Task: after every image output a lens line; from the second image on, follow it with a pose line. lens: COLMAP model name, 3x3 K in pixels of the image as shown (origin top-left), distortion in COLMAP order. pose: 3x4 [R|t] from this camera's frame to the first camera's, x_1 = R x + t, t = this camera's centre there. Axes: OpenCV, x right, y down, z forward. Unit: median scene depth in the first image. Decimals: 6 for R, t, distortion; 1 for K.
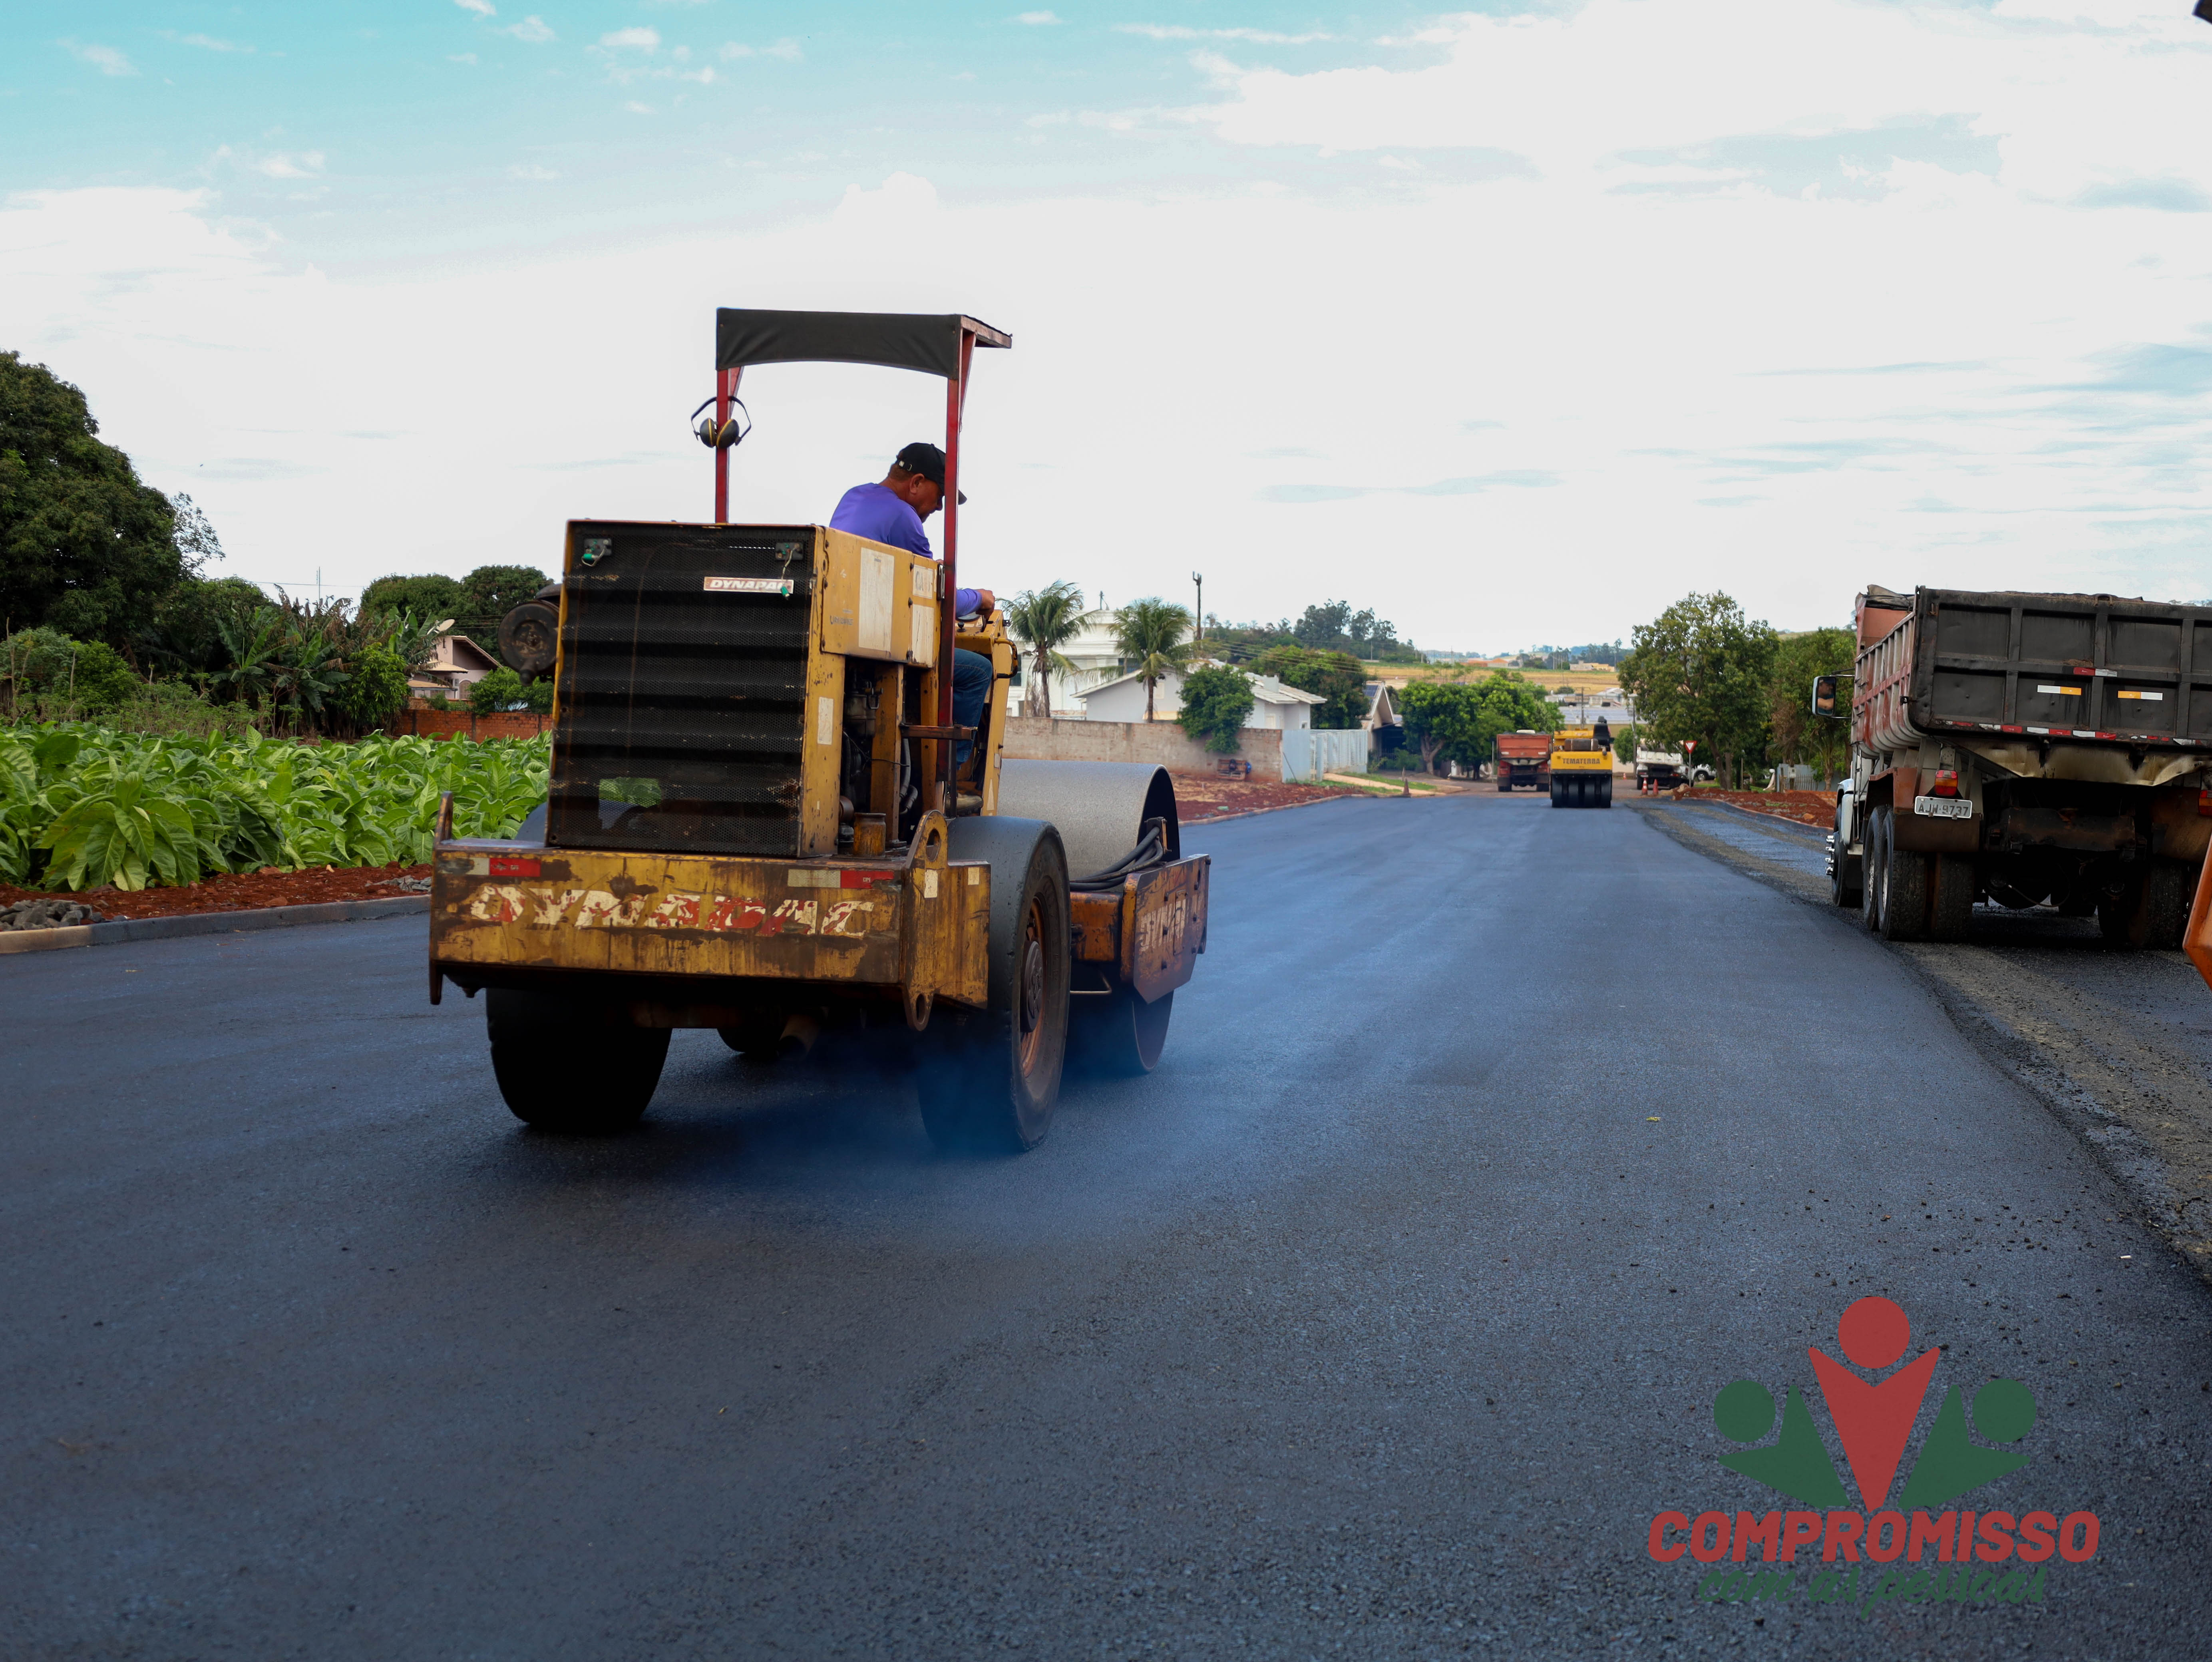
lens RADIAL K [[2975.3, 0, 1122.4], [0, 2975.3, 816.1], [0, 0, 1]] dist [0.033176, 0.000000]
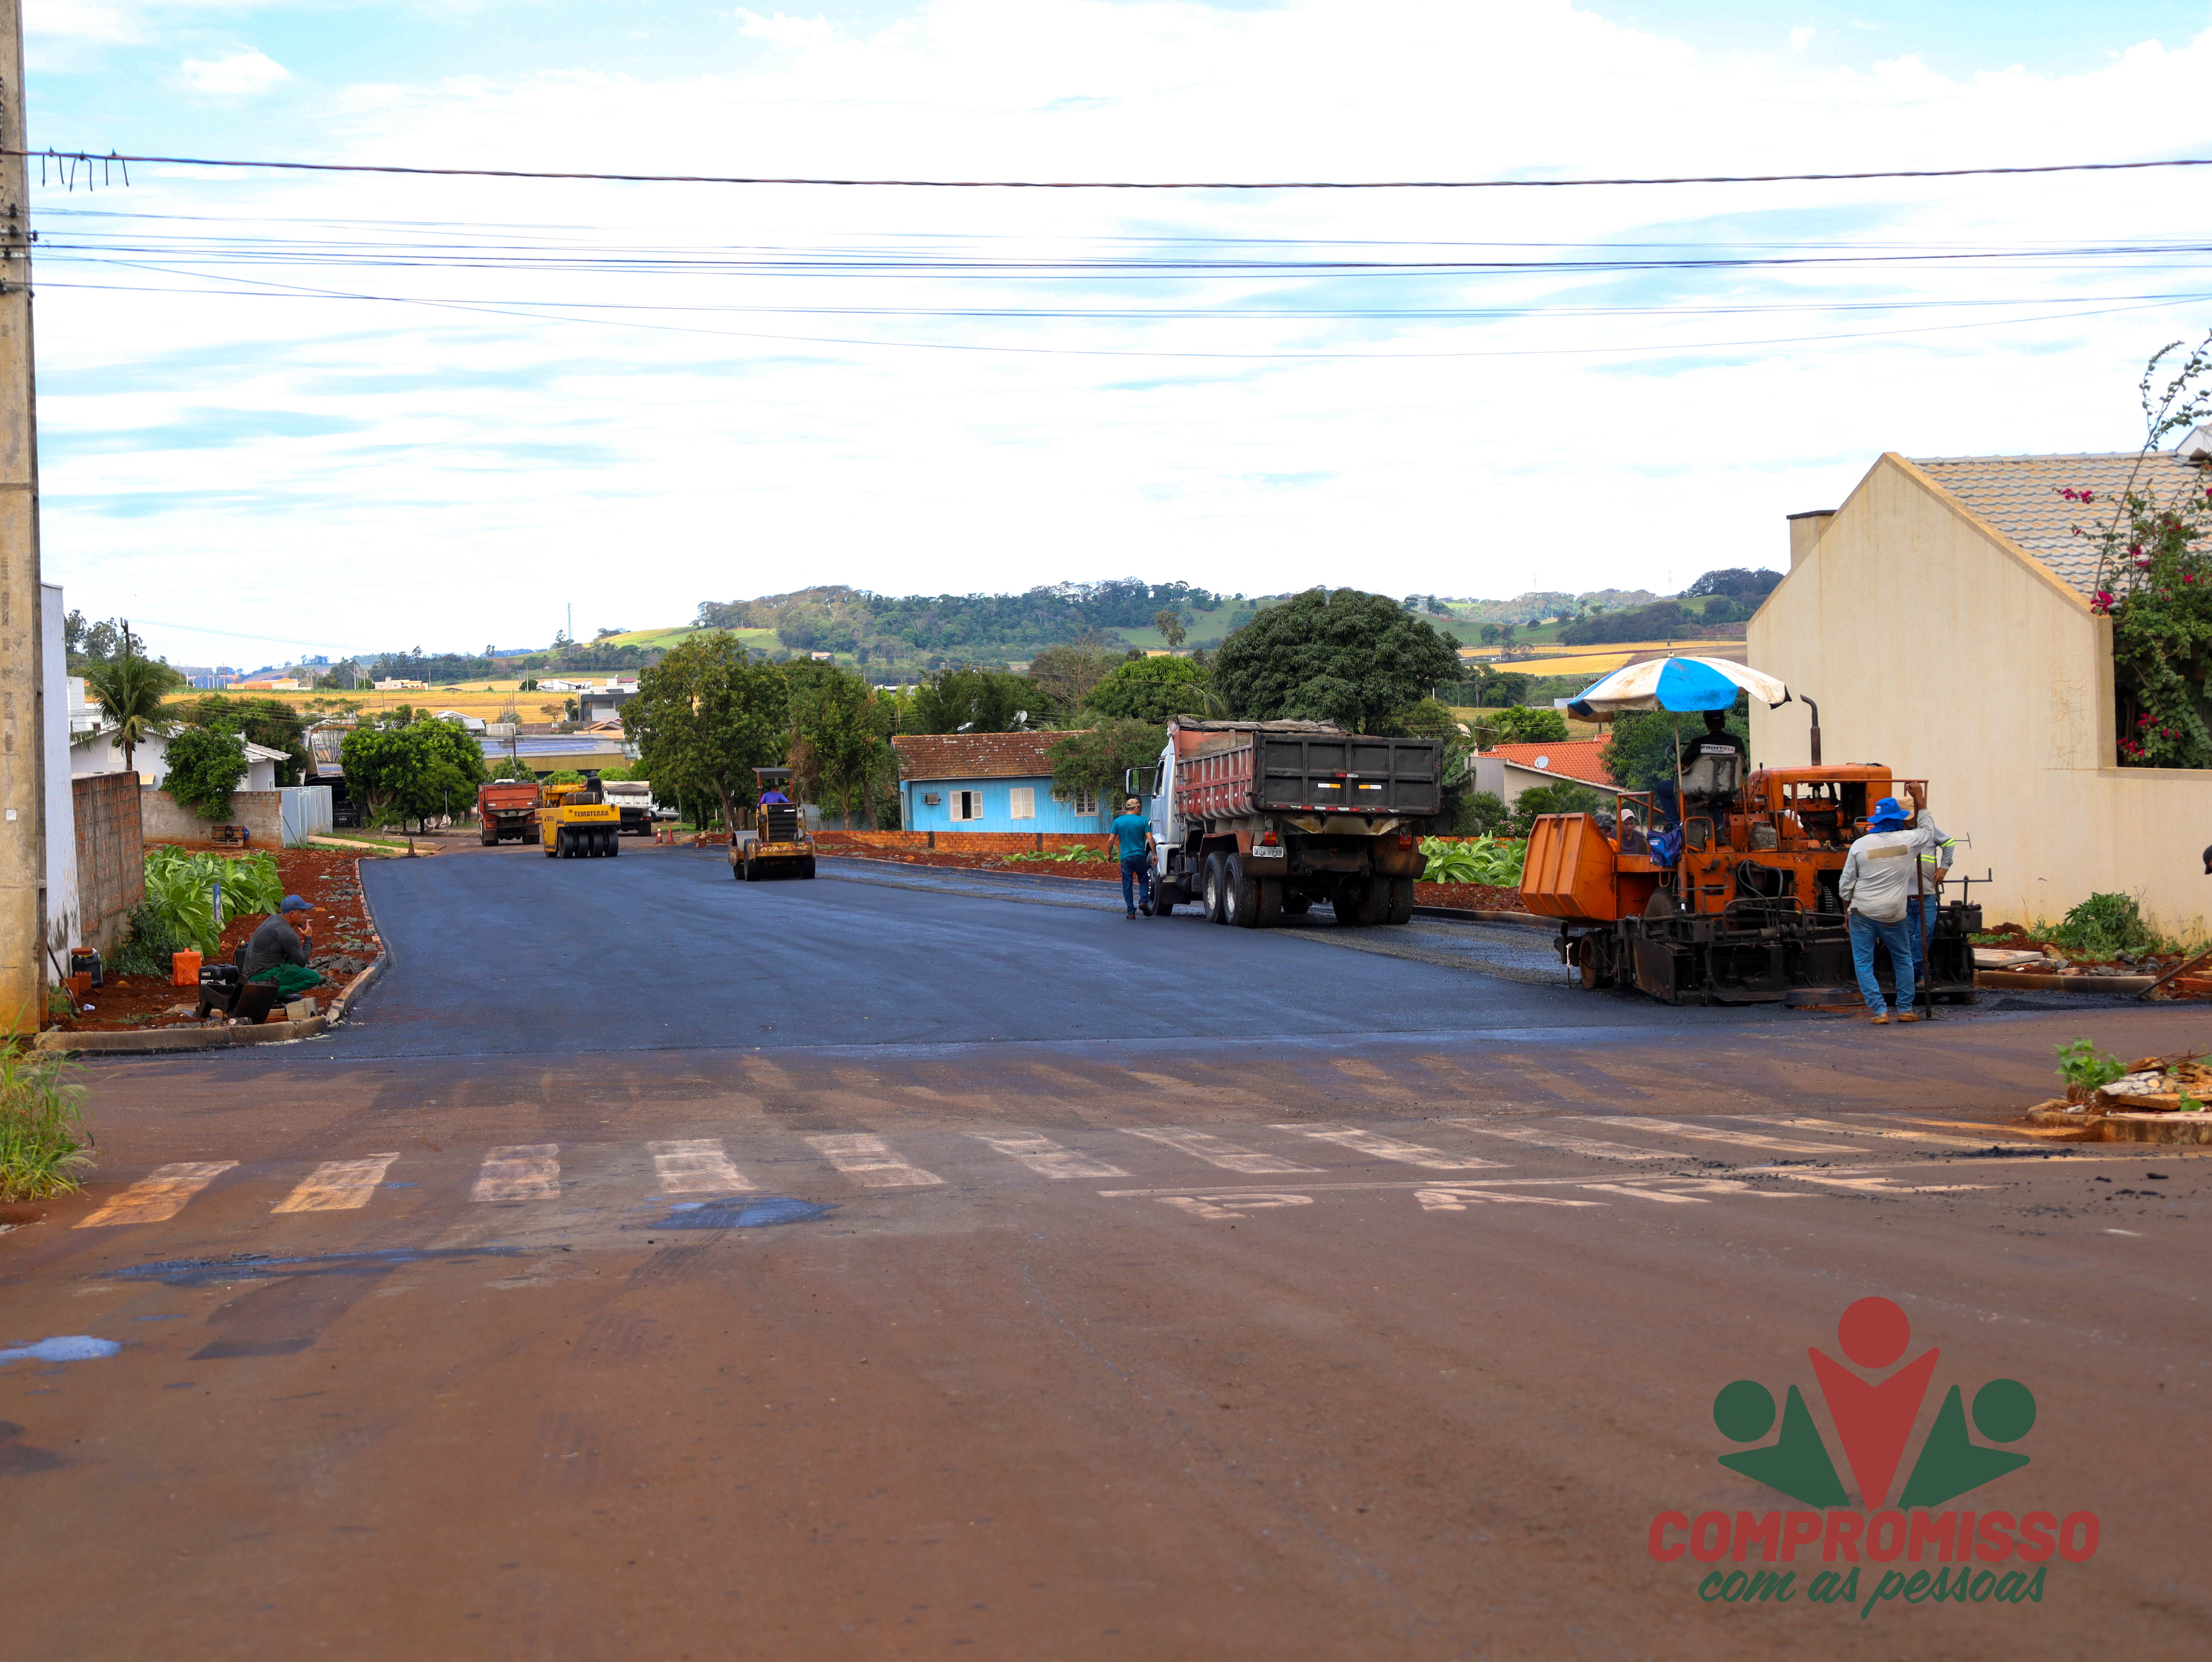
lens RADIAL K [[3746.8, 0, 1086.1], [0, 3746.8, 830.0], [0, 0, 1]] dist [0.061550, 0.000000]
pose [[0.940578, -0.046047, 0.336442, -0.112996], [0.049214, 0.998788, -0.000886, -0.003745], [-0.335993, 0.017391, 0.941704, -0.210361]]
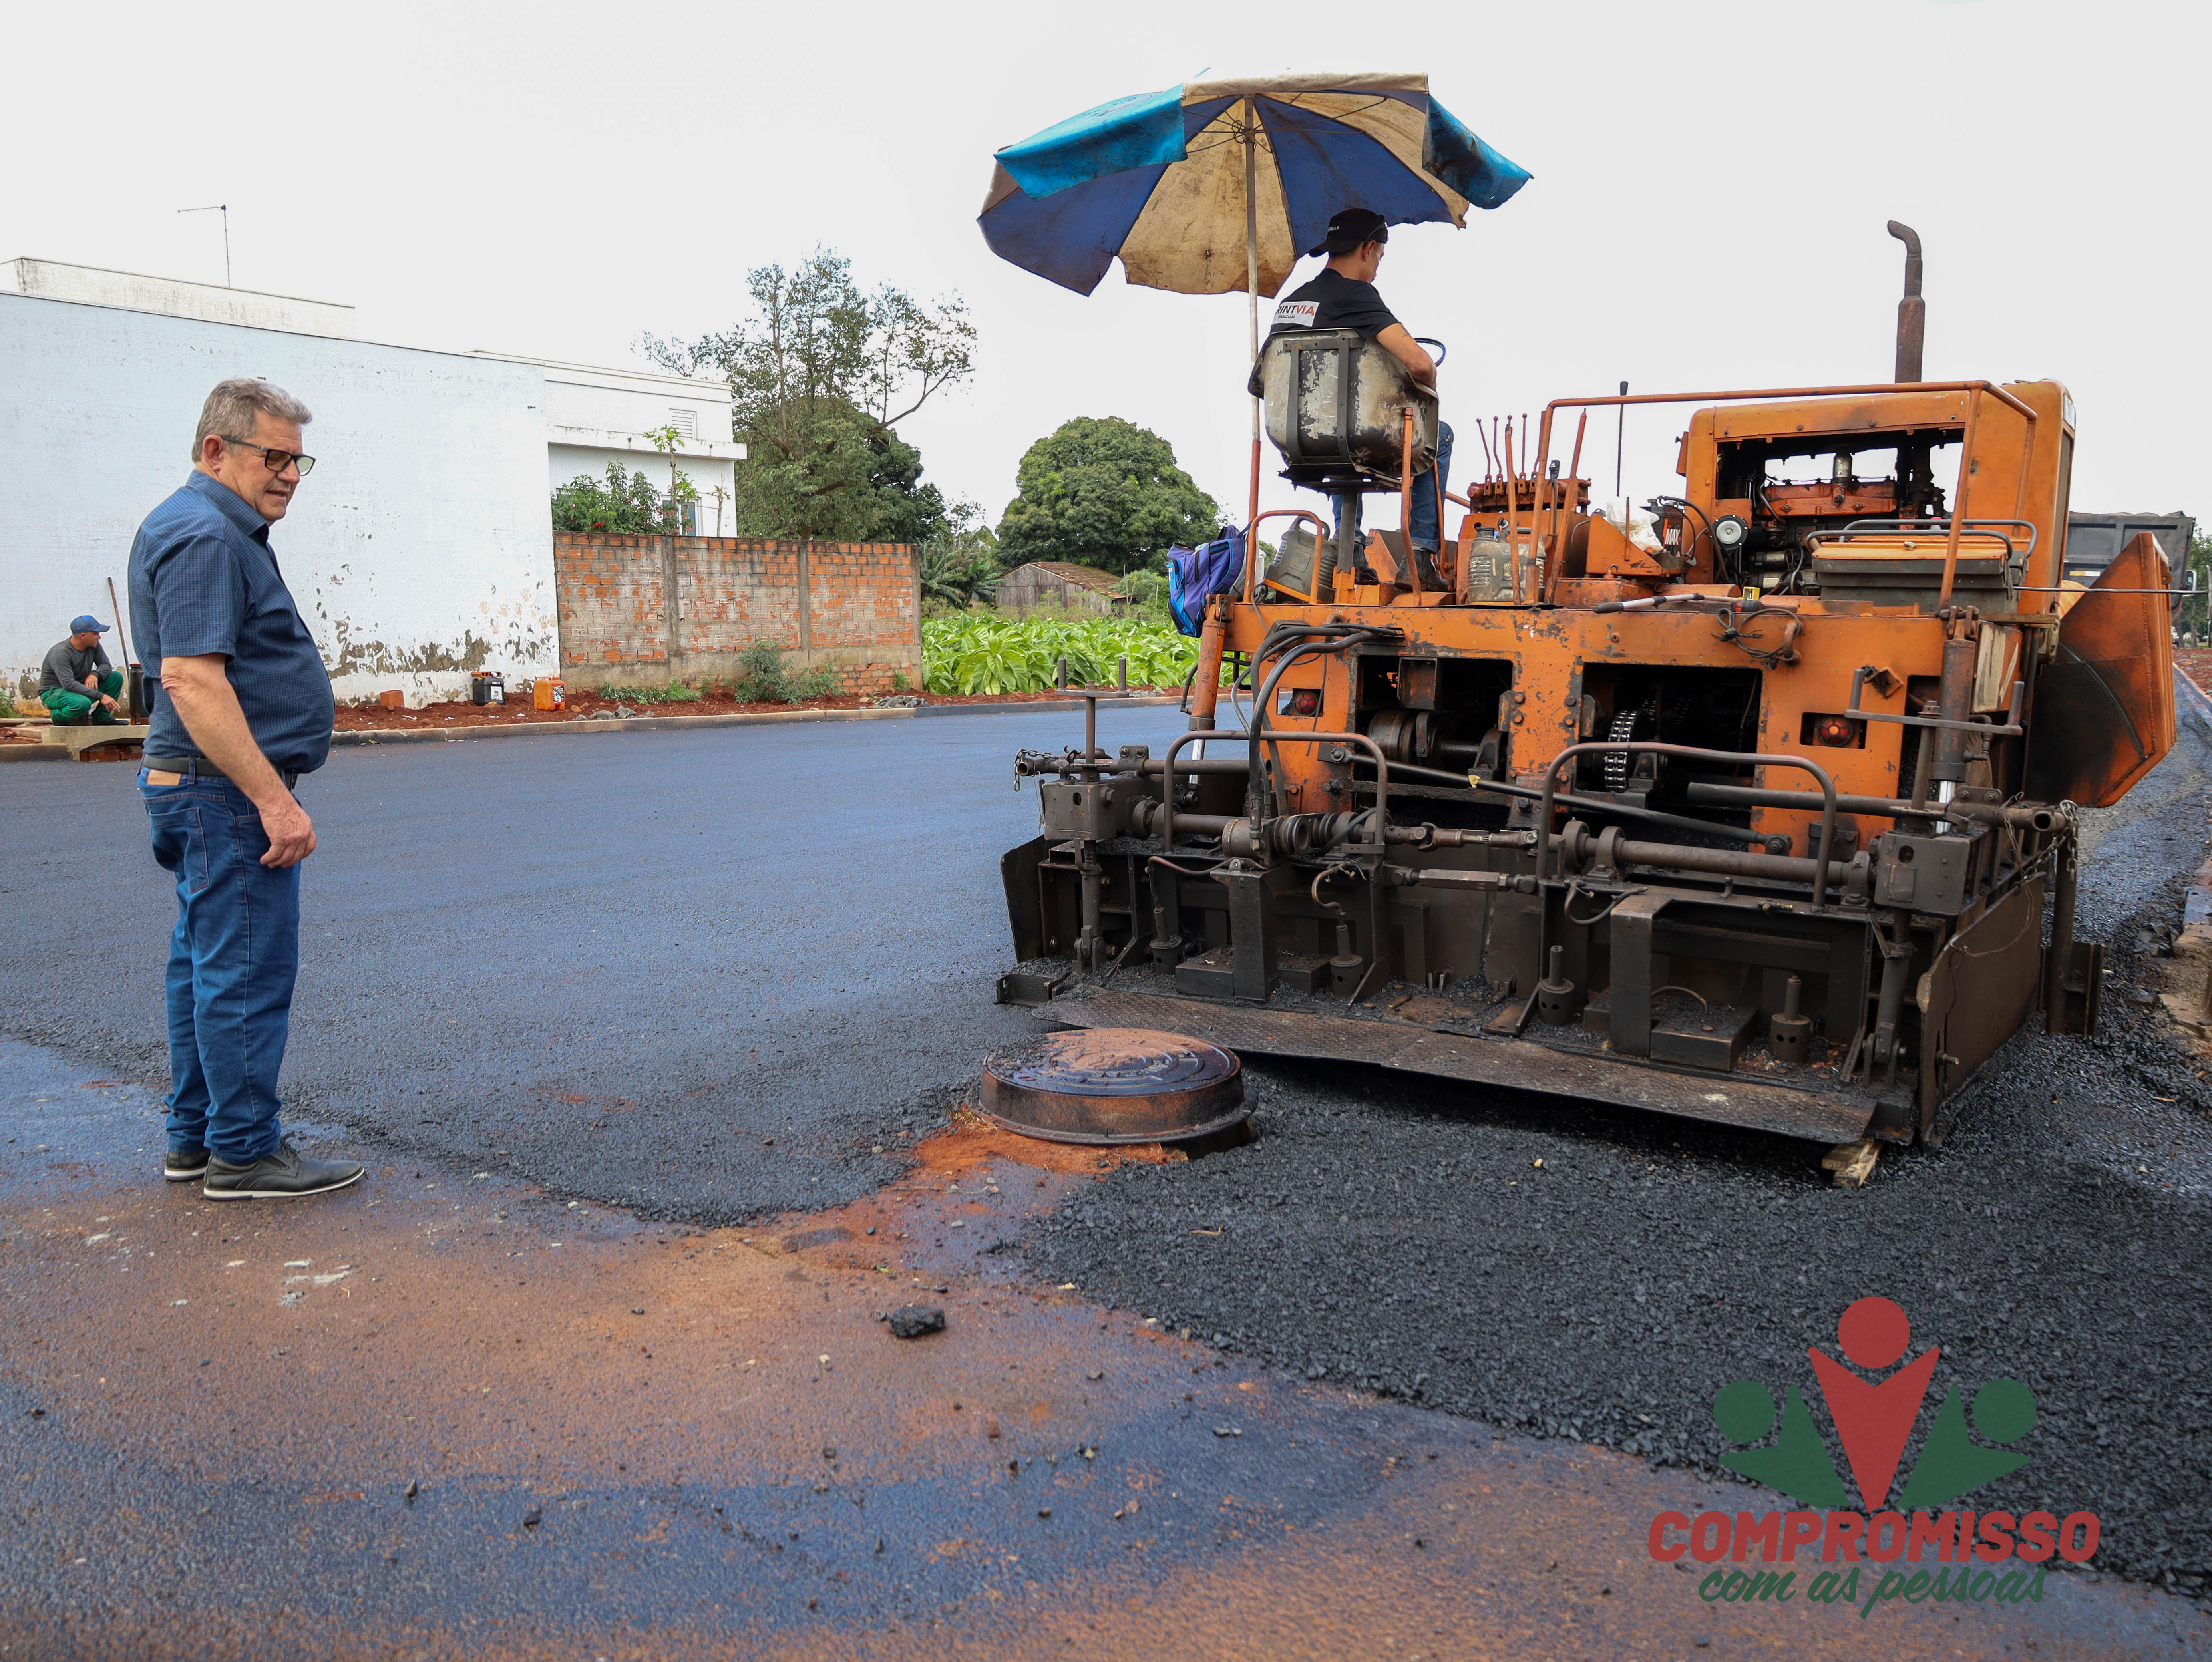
lens RADIAL K [[1693.1, 0, 1117.9], [0, 1693.1, 823.5], [0, 0, 1]] dist [0.001083, -0.001533]
pose [[0.922691, 0.033561, -0.384077, 0.039512], [0.000760, 0.996044, 0.088862, 0.001929], [0.385540, -0.082284, 0.919015, -0.007891]]
